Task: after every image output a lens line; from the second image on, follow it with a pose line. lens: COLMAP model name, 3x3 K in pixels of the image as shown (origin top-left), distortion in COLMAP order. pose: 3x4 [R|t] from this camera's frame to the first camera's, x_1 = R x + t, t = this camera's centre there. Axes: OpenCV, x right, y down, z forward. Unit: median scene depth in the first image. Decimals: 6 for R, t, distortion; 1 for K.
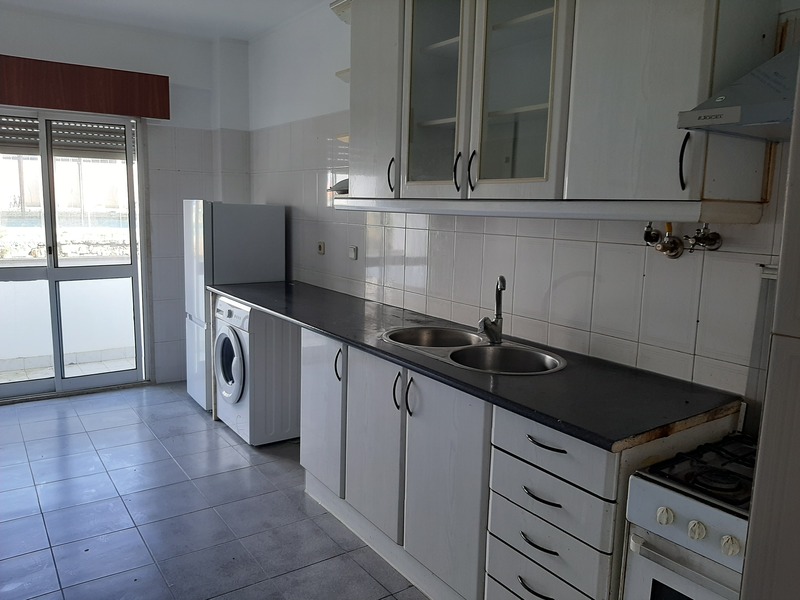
lens RADIAL K [[624.9, 0, 405.8], [0, 624.9, 295.2], [0, 0, 1]] dist [-0.010276, -0.029834]
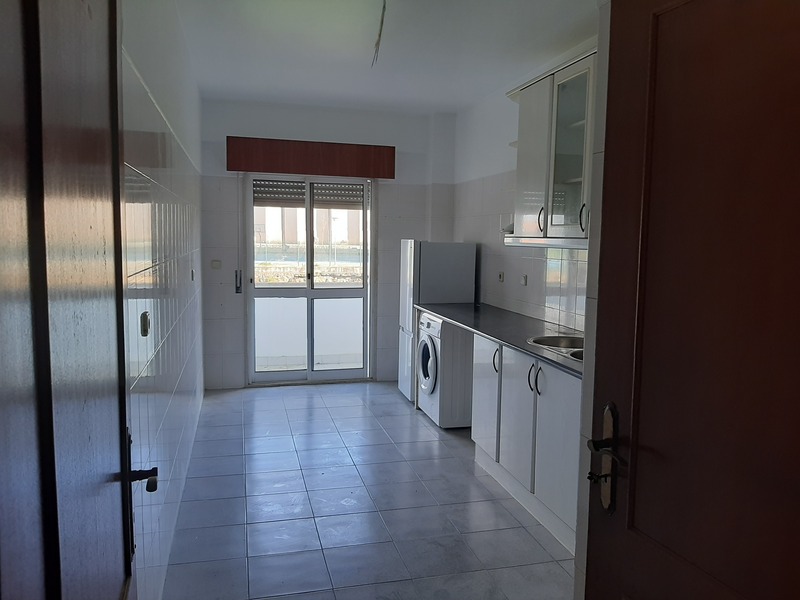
lens RADIAL K [[624.9, 0, 400.1], [0, 624.9, 301.0], [0, 0, 1]] dist [-0.010276, -0.029834]
pose [[0.933908, 0.024931, -0.356644, 0.108862], [-0.042820, 0.998185, -0.042350, 0.030825], [0.354941, 0.054822, 0.933280, -0.213218]]
